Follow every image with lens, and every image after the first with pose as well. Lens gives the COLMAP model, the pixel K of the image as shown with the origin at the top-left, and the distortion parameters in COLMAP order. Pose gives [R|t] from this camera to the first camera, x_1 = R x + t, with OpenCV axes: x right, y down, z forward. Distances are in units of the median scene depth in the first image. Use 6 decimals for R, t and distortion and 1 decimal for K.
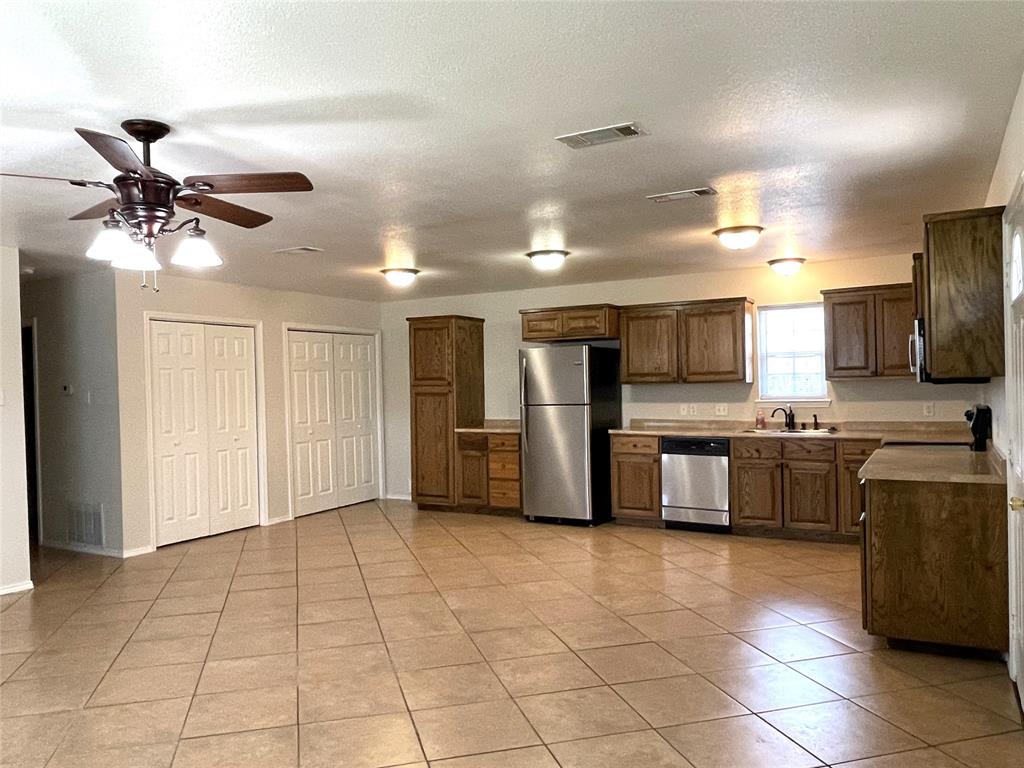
lens RADIAL K [[788.2, 0, 516.3], [0, 788.2, 386.4], [0, 0, 1]] dist [0.007638, -0.000645]
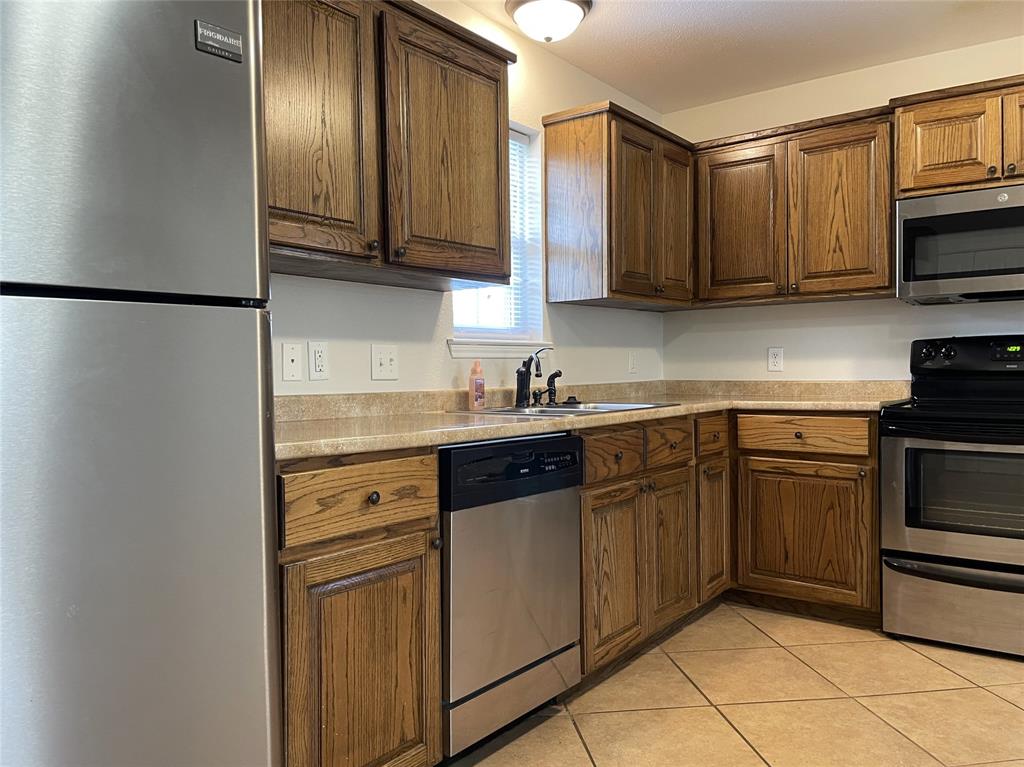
lens RADIAL K [[778.5, 0, 507.8], [0, 778.5, 387.5], [0, 0, 1]] dist [0.080642, -0.105418]
pose [[0.138215, -0.003893, 0.990395, -0.079873], [0.014515, 0.999893, 0.001905, 0.045208], [-0.990296, 0.014113, 0.138257, 0.996229]]
